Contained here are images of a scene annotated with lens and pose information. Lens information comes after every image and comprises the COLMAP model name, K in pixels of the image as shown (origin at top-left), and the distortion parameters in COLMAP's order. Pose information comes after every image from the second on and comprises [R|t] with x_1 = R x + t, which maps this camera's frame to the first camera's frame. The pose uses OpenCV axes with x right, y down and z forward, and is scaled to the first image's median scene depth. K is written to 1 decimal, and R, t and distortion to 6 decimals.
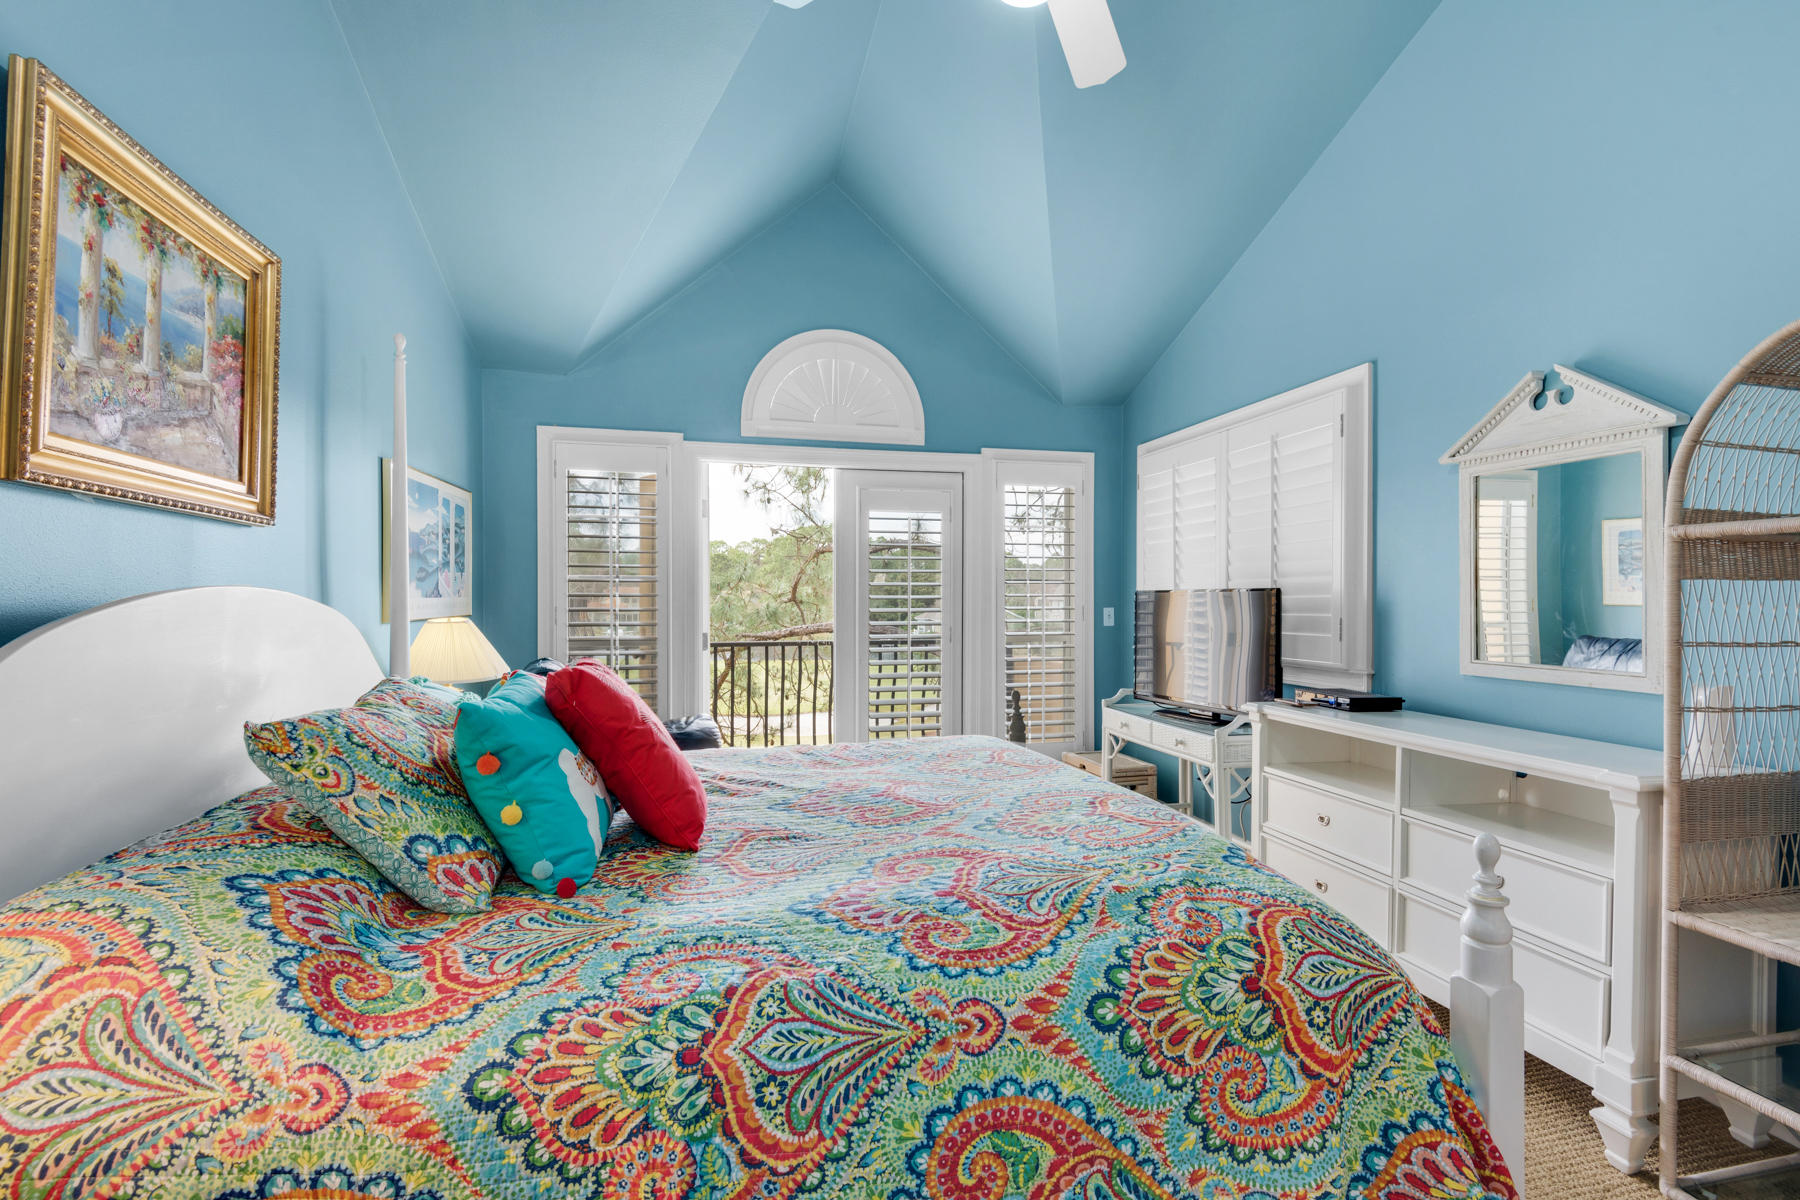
lens RADIAL K [[836.5, 0, 917.0], [0, 836.5, 603.2], [0, 0, 1]] dist [0.017493, -0.016695]
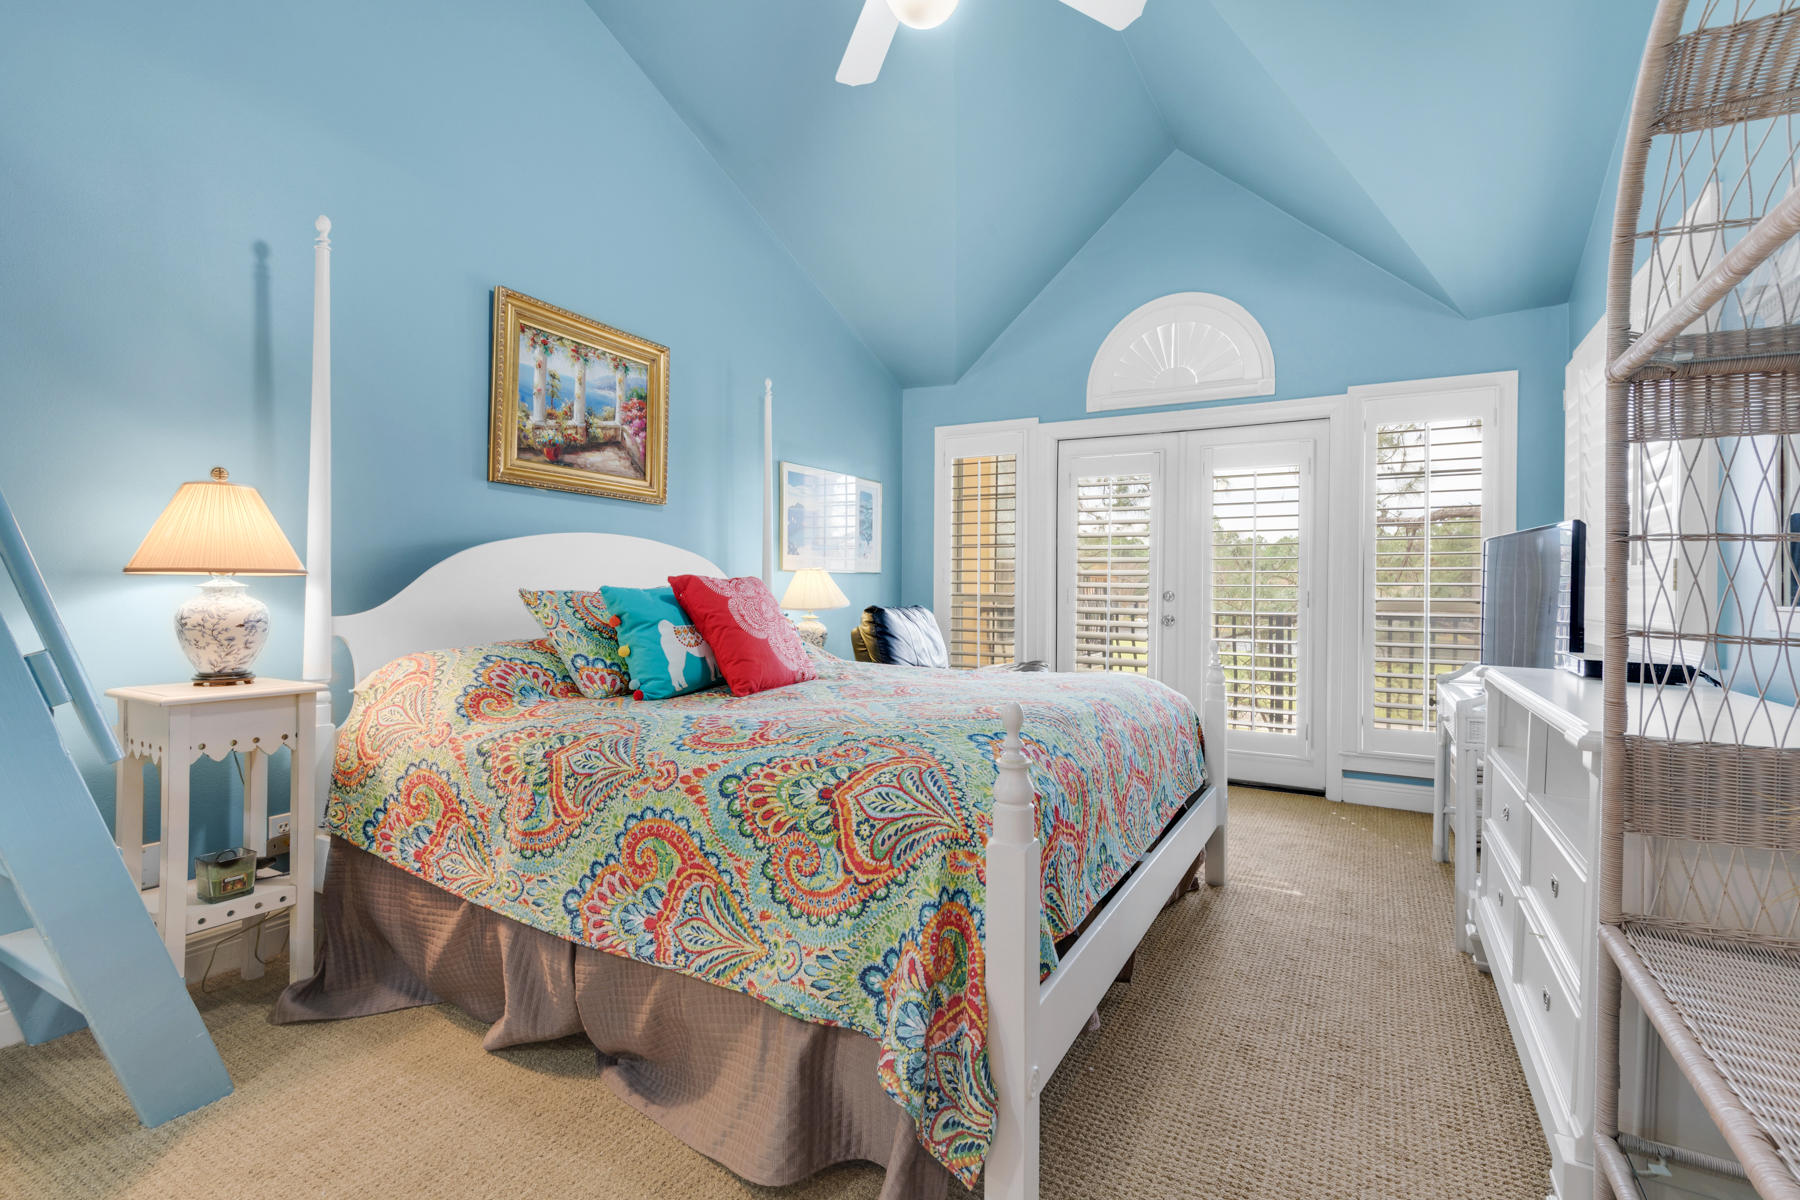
lens RADIAL K [[836.5, 0, 918.4], [0, 836.5, 592.6], [0, 0, 1]] dist [0.017493, -0.016695]
pose [[0.736536, 0.008061, -0.676350, 1.365075], [-0.010544, 0.999944, 0.000436, 0.145266], [0.676316, 0.006810, 0.736580, 0.151575]]
